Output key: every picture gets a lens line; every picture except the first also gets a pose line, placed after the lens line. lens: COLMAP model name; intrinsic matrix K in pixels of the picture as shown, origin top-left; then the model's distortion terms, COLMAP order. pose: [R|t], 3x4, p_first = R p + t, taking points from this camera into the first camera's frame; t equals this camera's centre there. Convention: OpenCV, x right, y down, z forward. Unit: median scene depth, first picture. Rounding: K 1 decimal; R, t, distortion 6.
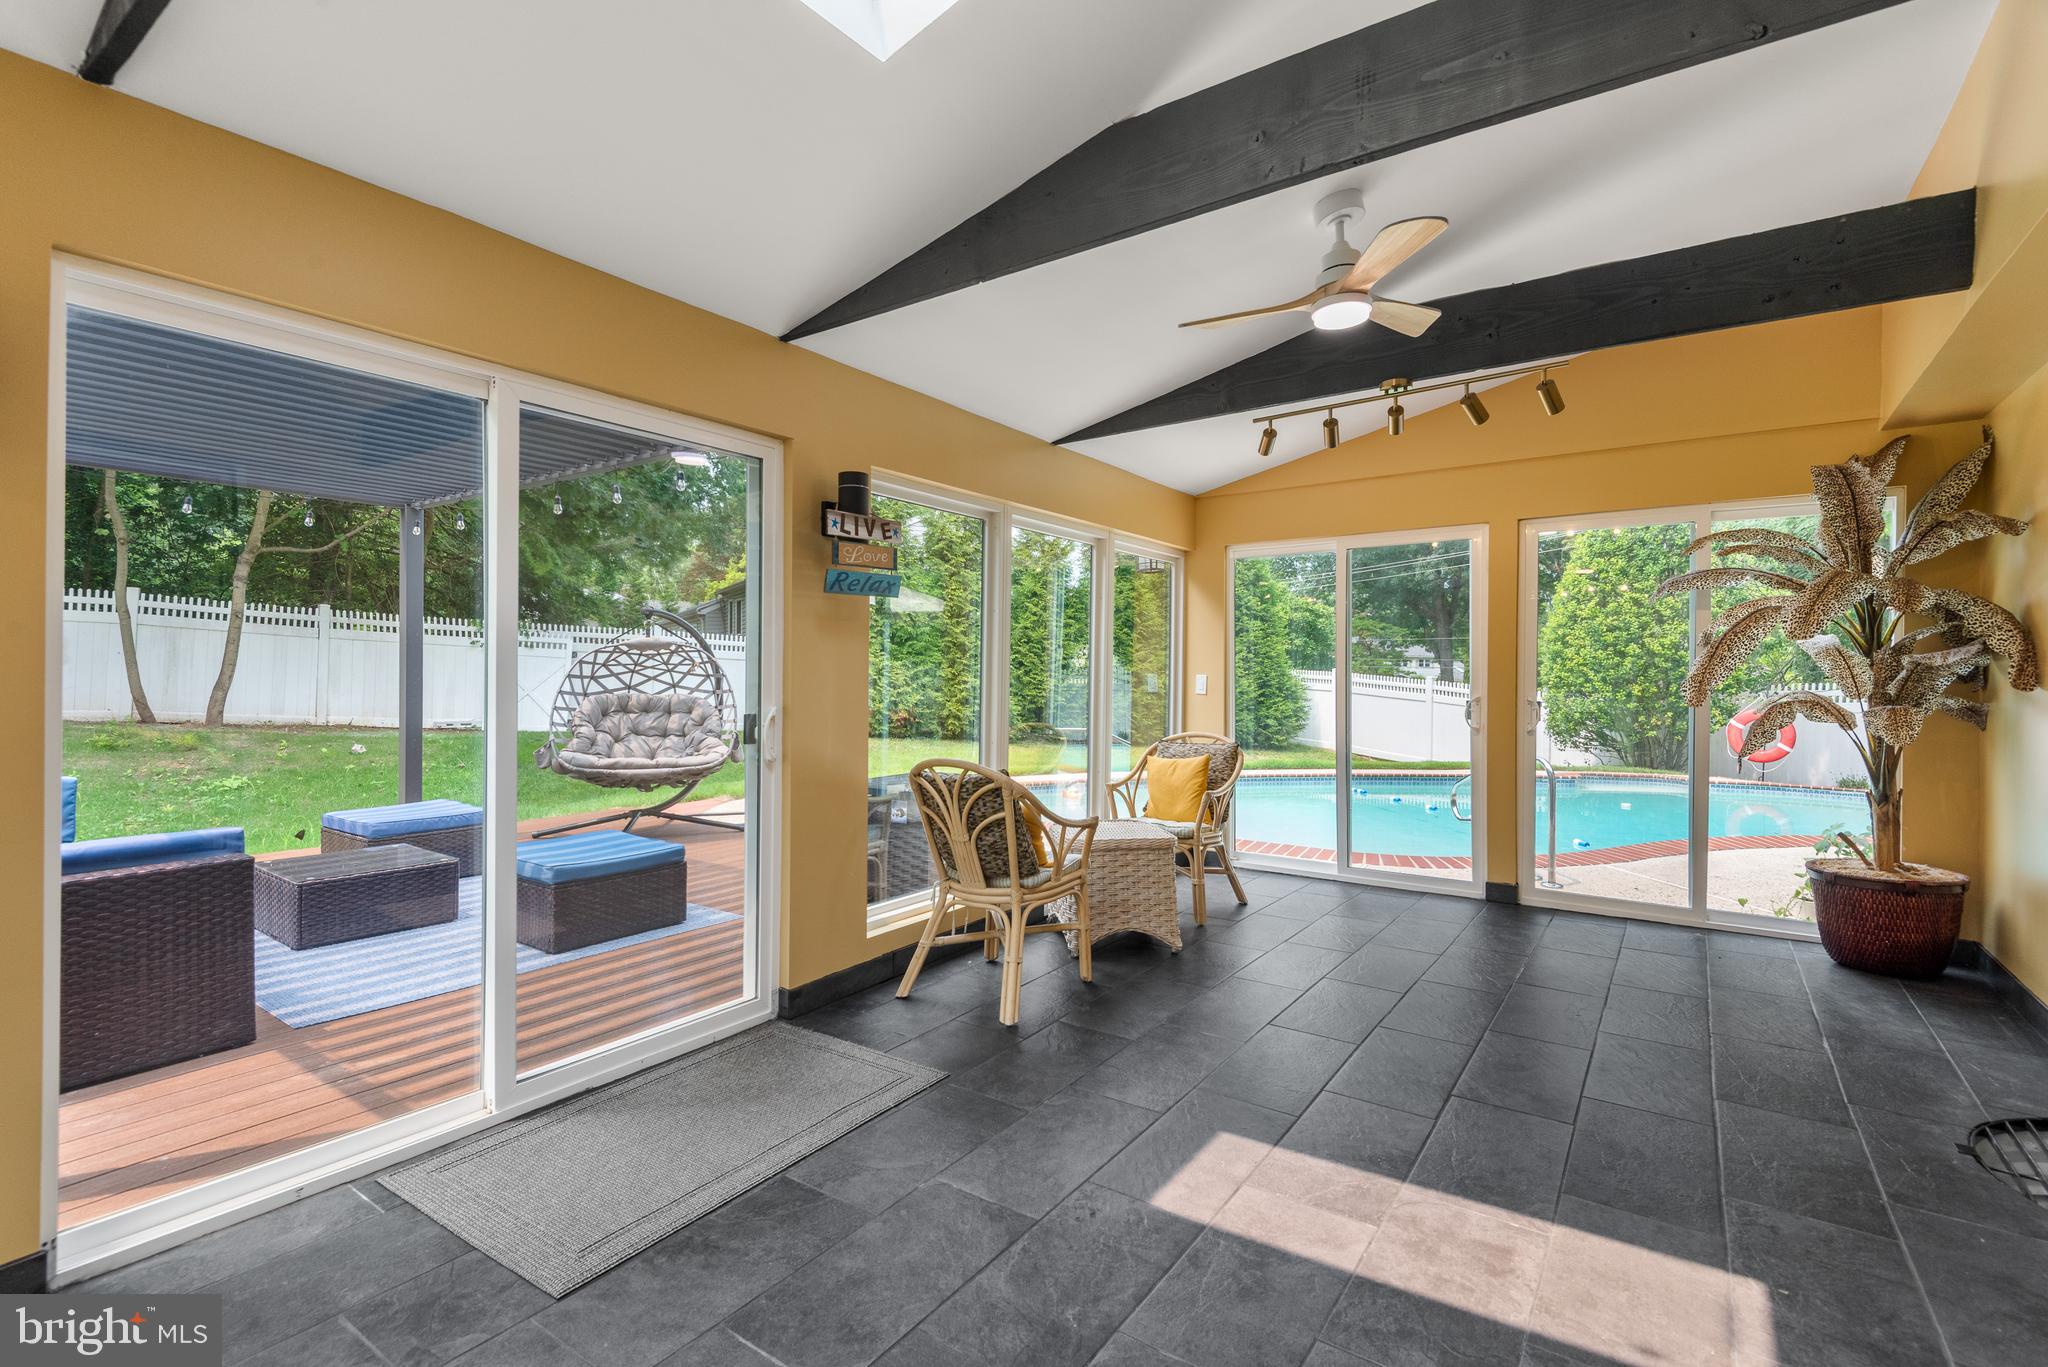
lens RADIAL K [[932.1, 0, 1014.2], [0, 932.1, 672.8], [0, 0, 1]] dist [0.025446, -0.007067]
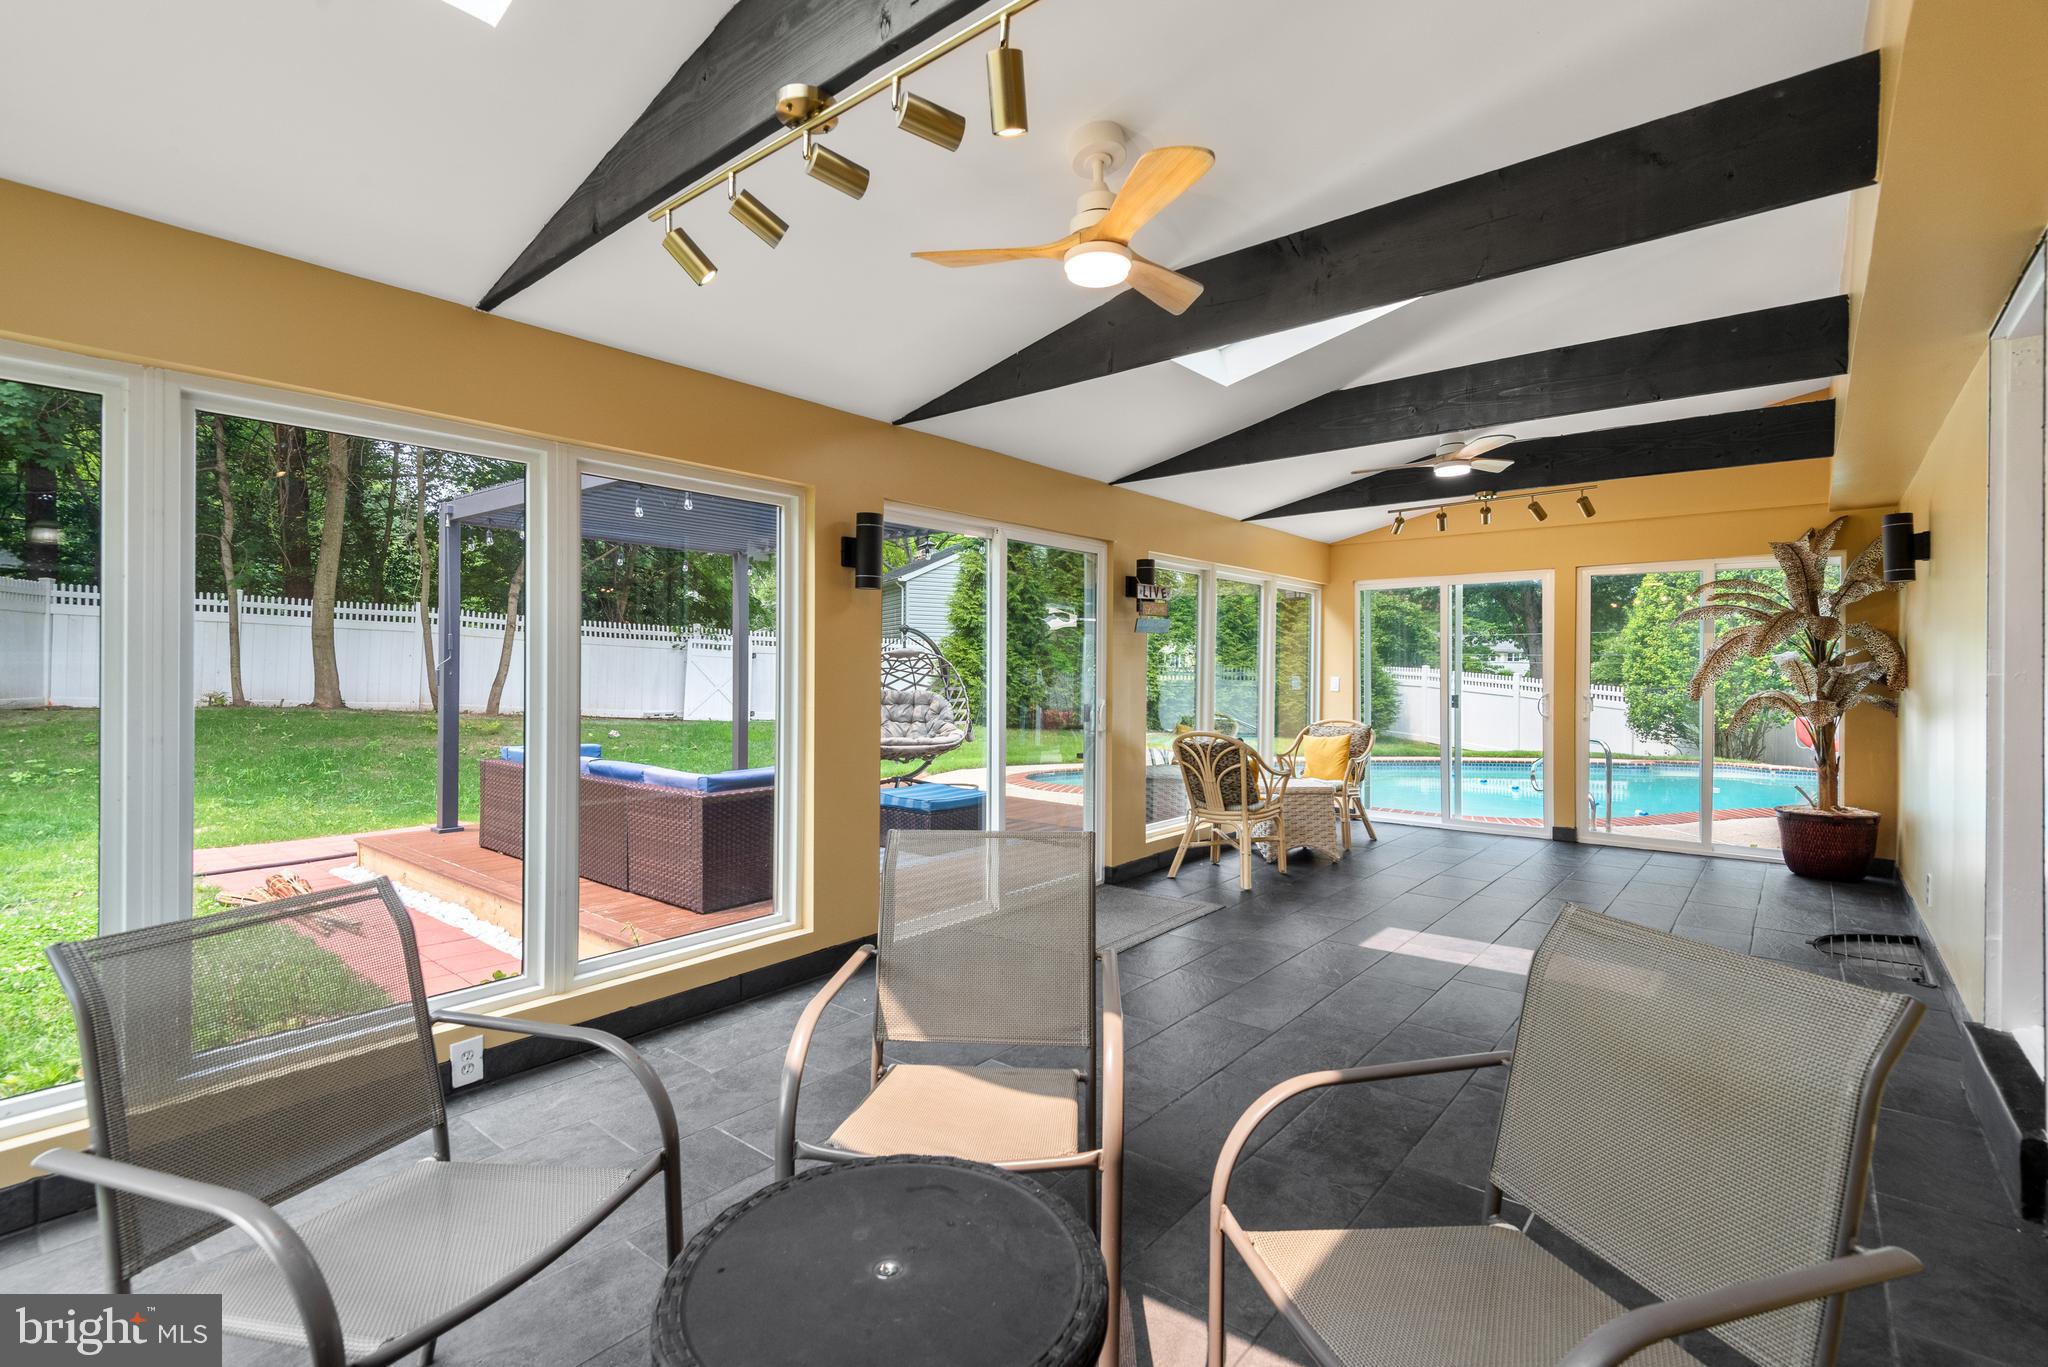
lens RADIAL K [[932.1, 0, 1015.8], [0, 932.1, 666.1], [0, 0, 1]] dist [0.025446, -0.007067]
pose [[0.997168, -0.001705, -0.075185, -0.234569], [0.001617, 0.999998, -0.001222, -0.018618], [0.075187, 0.001097, 0.997169, -0.564864]]
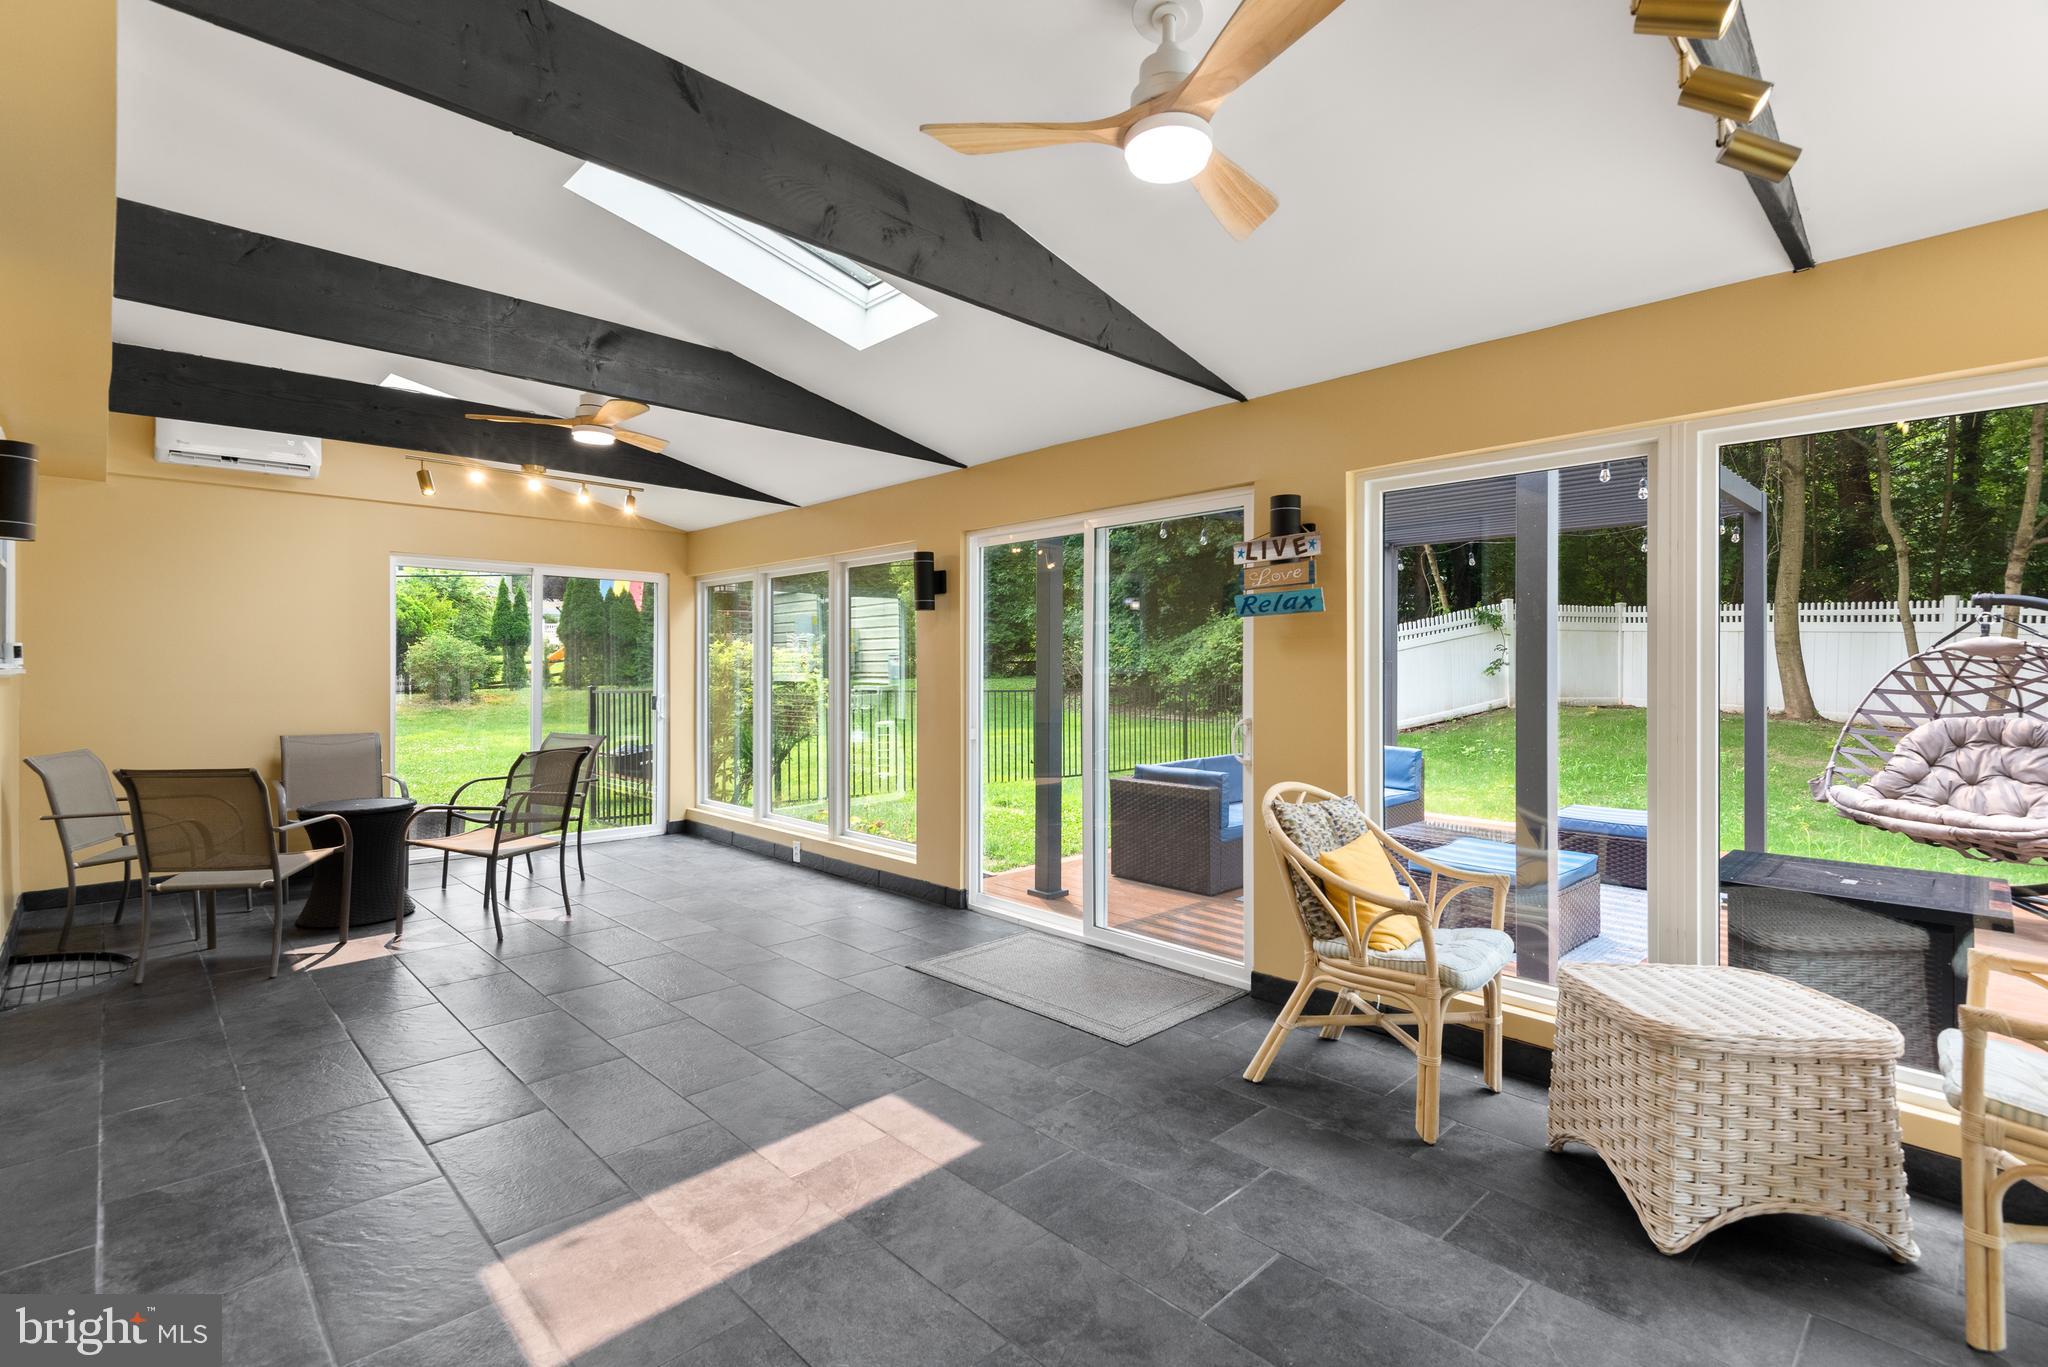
lens RADIAL K [[932.1, 0, 1022.6], [0, 932.1, 675.6], [0, 0, 1]] dist [0.025446, -0.007067]
pose [[-0.177854, 0.001693, -0.984055, 0.747107], [-0.004155, 0.999988, 0.002471, -0.014540], [0.984048, 0.004529, -0.177845, 0.755607]]
